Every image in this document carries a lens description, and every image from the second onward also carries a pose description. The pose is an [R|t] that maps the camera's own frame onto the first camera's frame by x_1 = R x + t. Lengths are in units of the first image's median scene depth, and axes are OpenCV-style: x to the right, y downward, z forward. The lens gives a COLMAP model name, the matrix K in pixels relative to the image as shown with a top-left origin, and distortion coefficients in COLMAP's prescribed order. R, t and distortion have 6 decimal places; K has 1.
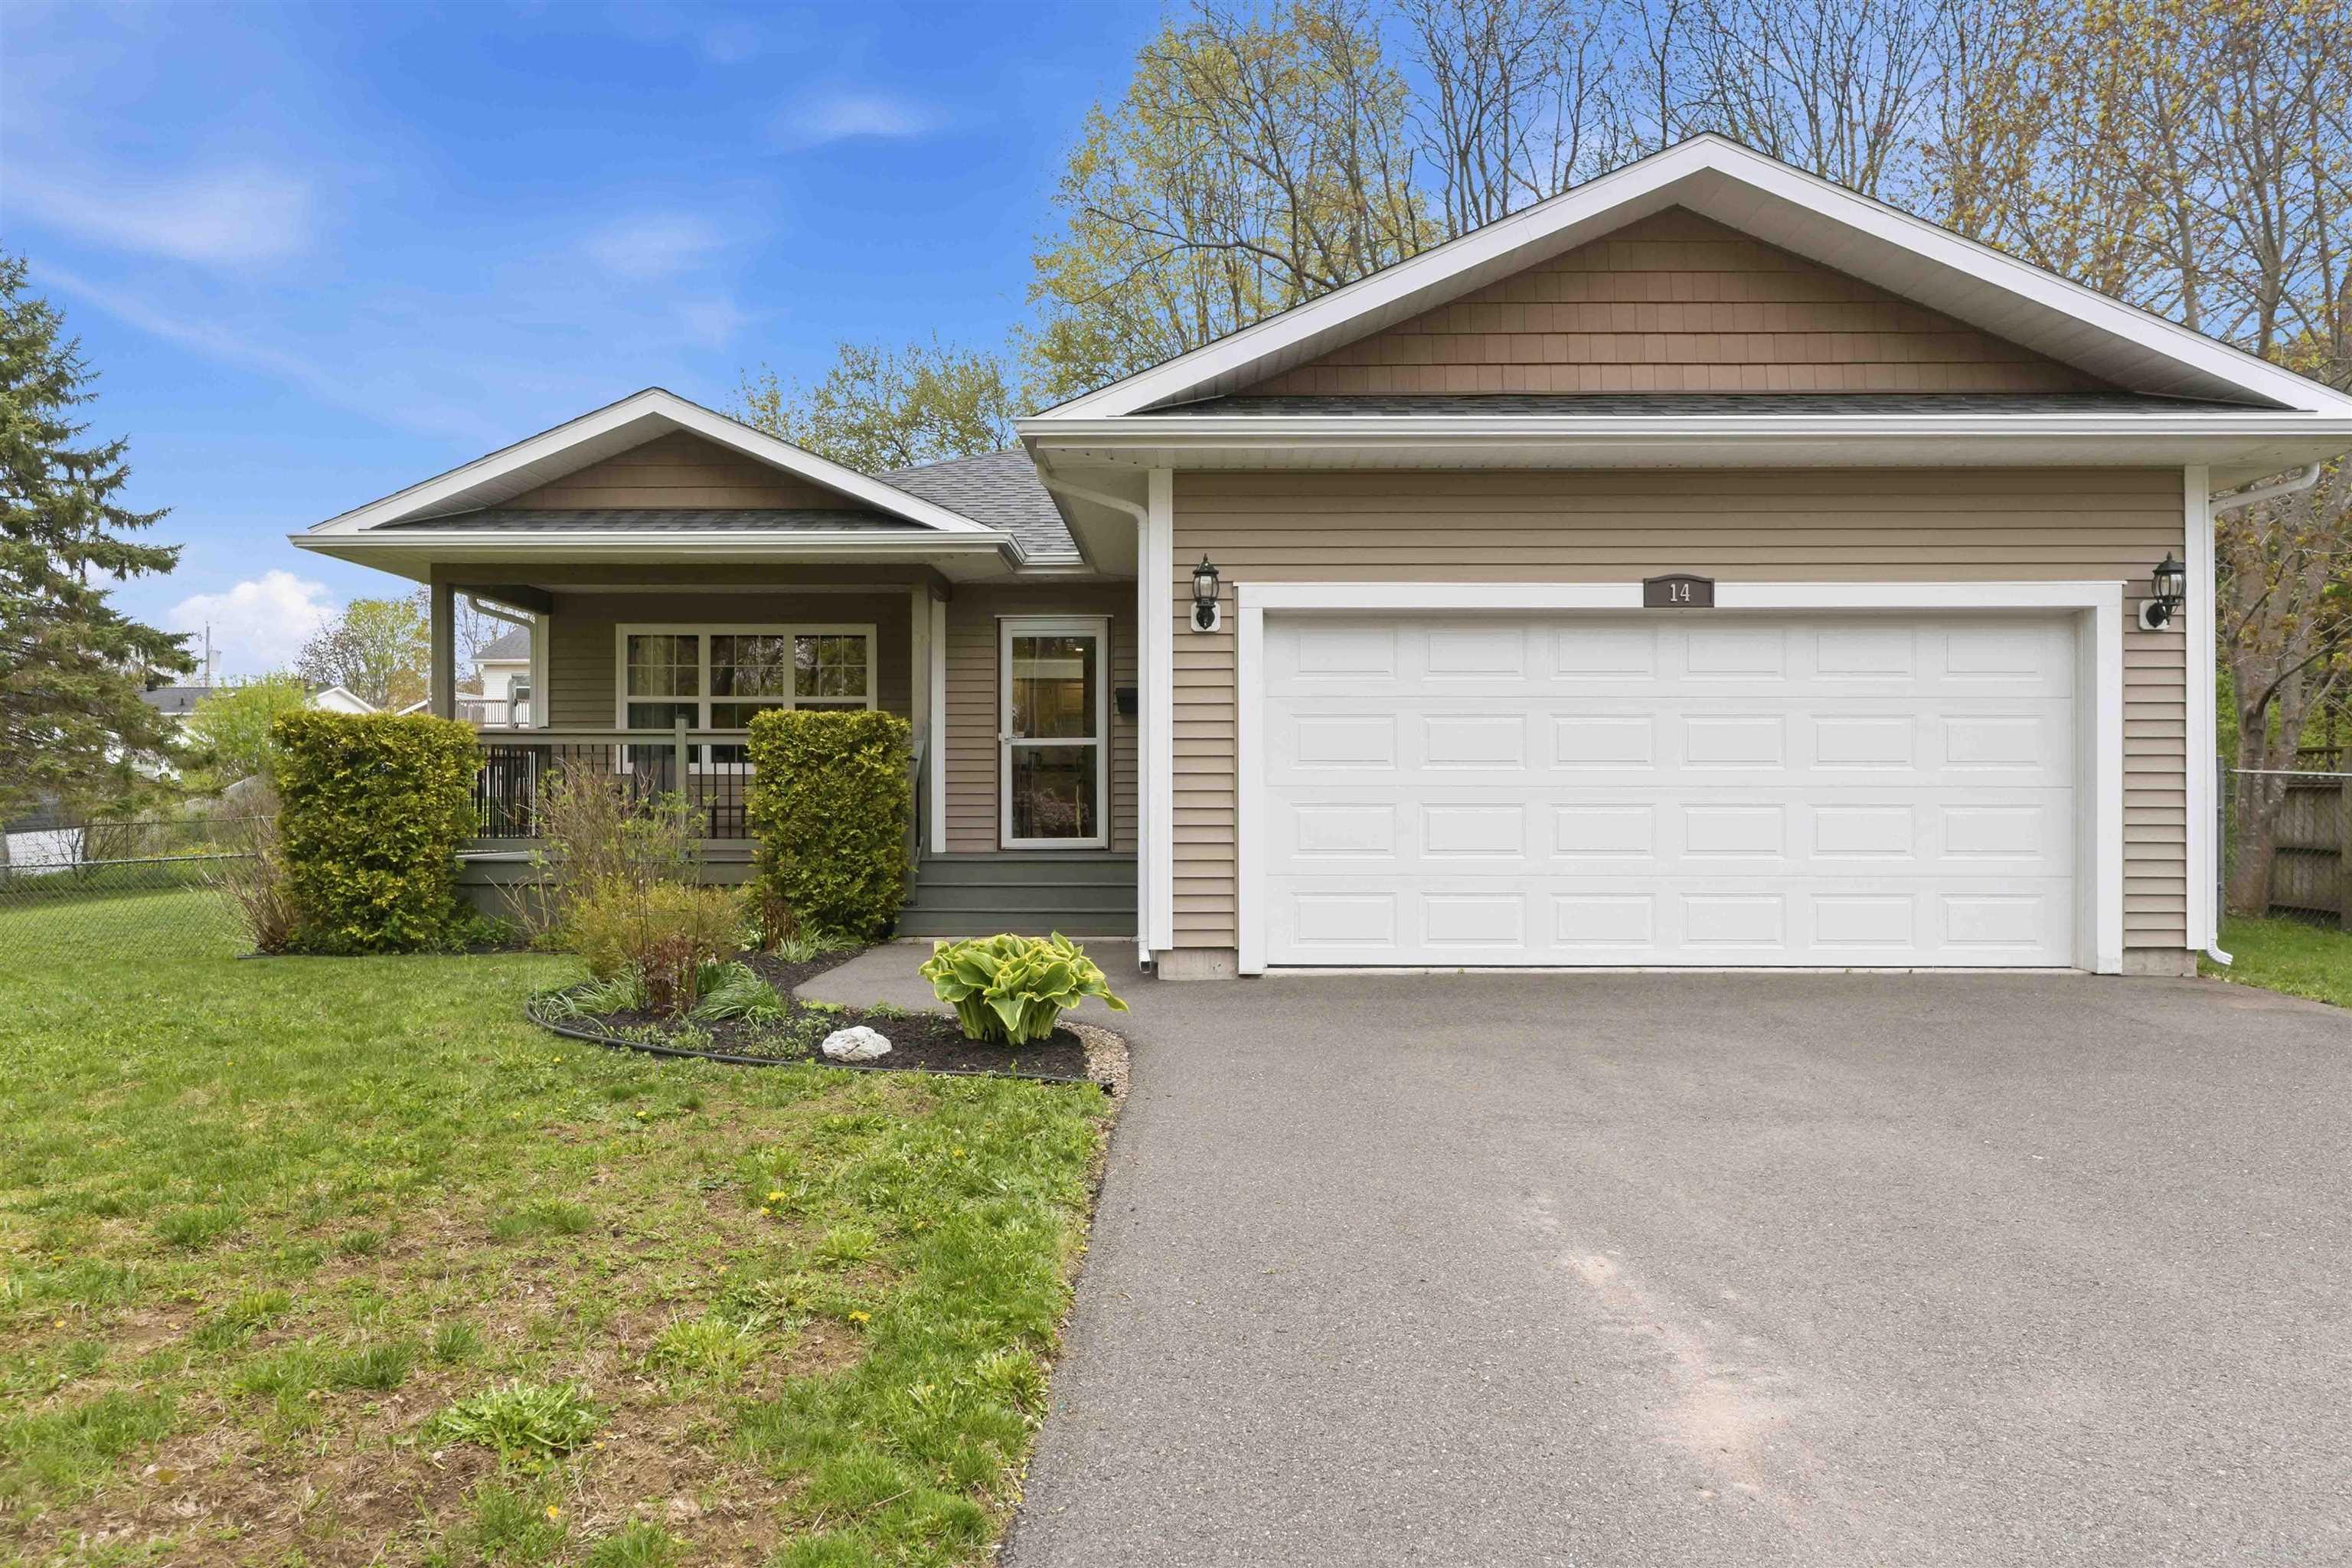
lens RADIAL K [[1534.1, 0, 1176.0], [0, 1534.1, 784.0], [0, 0, 1]] dist [-0.002376, -0.001511]
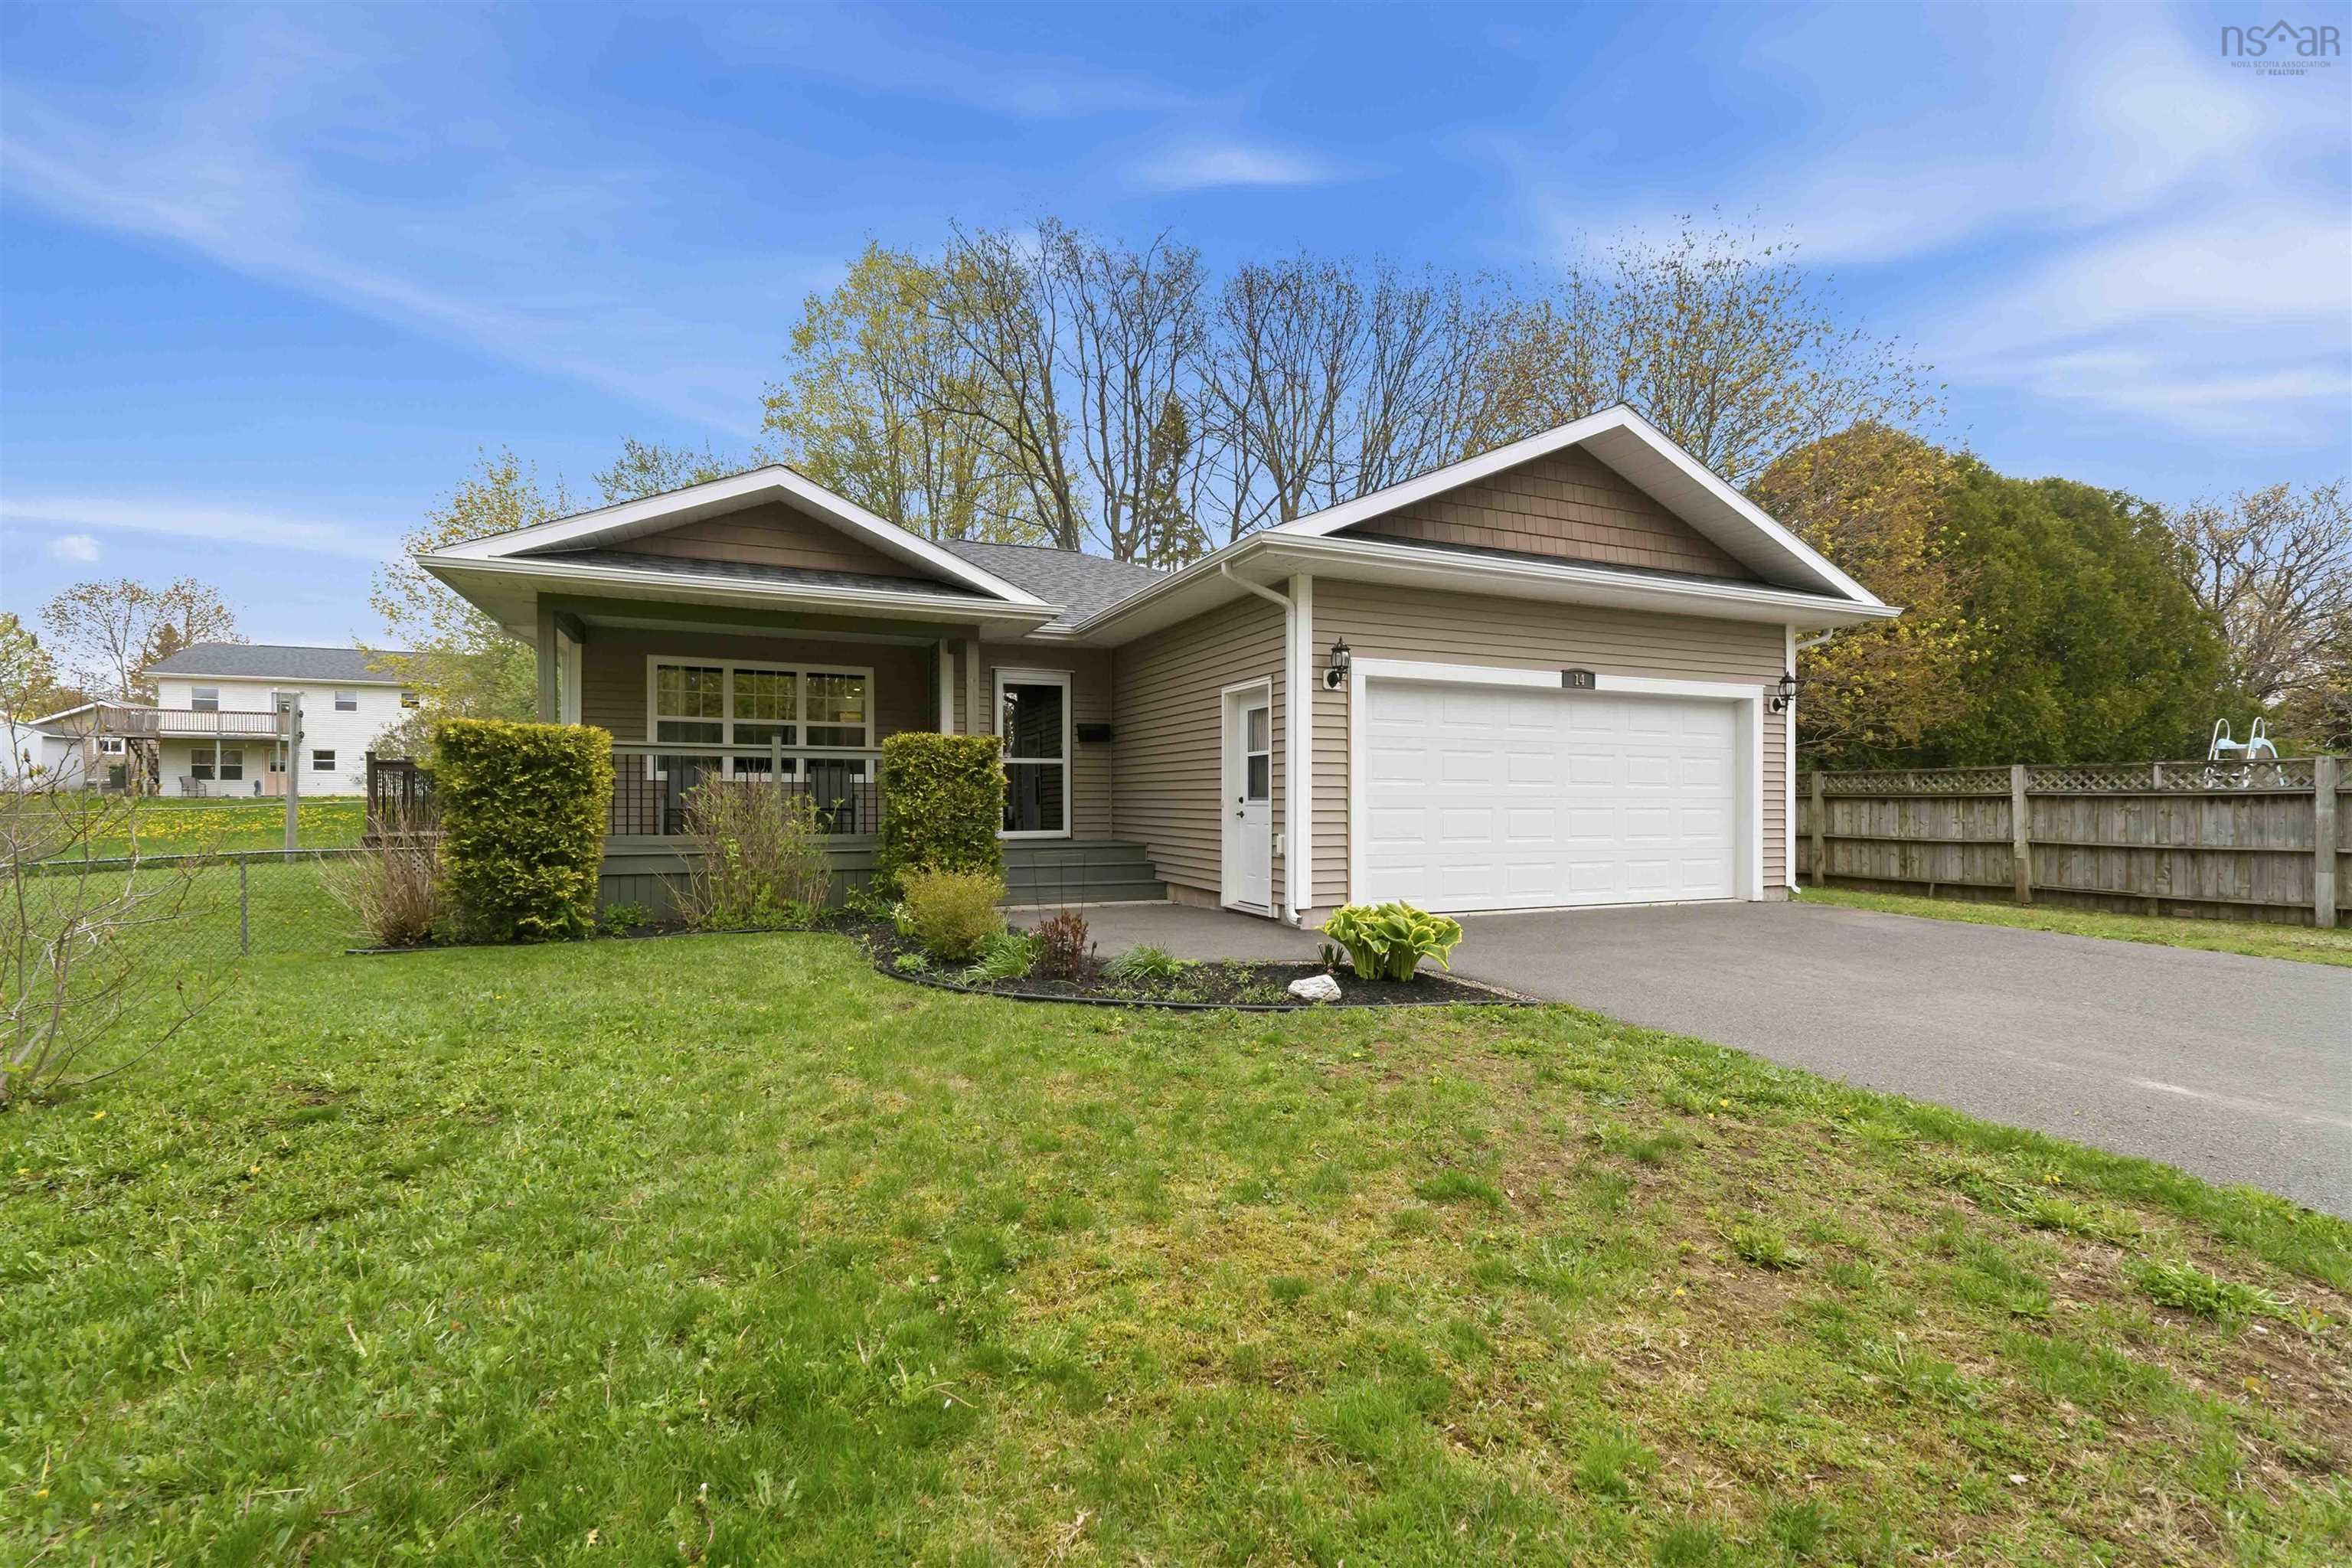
lens RADIAL K [[1011.7, 0, 1176.0], [0, 1011.7, 784.0], [0, 0, 1]] dist [0.000868, -0.000005]
pose [[0.913571, 0.010140, 0.406552, -0.388114], [-0.007614, 0.999940, -0.007831, -0.000626], [-0.406607, 0.004059, 0.913594, 0.140862]]
